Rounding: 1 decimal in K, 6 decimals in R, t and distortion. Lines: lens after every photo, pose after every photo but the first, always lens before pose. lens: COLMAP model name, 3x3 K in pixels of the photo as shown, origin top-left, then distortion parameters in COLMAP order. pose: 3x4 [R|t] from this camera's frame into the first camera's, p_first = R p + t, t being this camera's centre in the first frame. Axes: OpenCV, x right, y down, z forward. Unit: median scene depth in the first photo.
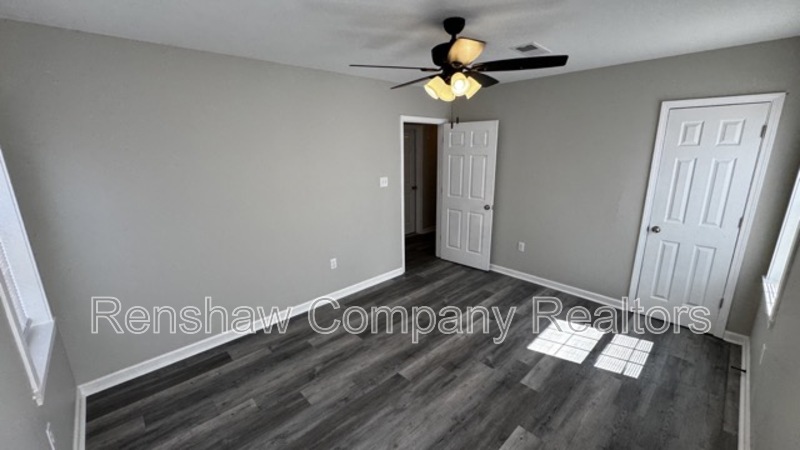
lens RADIAL K [[318.2, 0, 400.7], [0, 318.2, 227.2], [0, 0, 1]] dist [-0.001194, -0.000119]
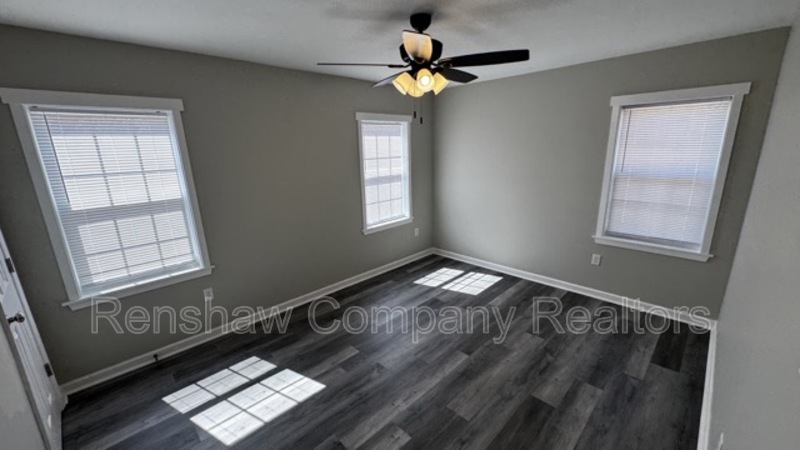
lens RADIAL K [[318.2, 0, 400.7], [0, 318.2, 227.2], [0, 0, 1]] dist [-0.001194, -0.000119]
pose [[-0.998664, 0.046764, -0.021988, 0.216076], [0.031015, 0.882768, 0.468784, -0.406854], [0.041332, 0.467476, -0.883039, 1.676768]]
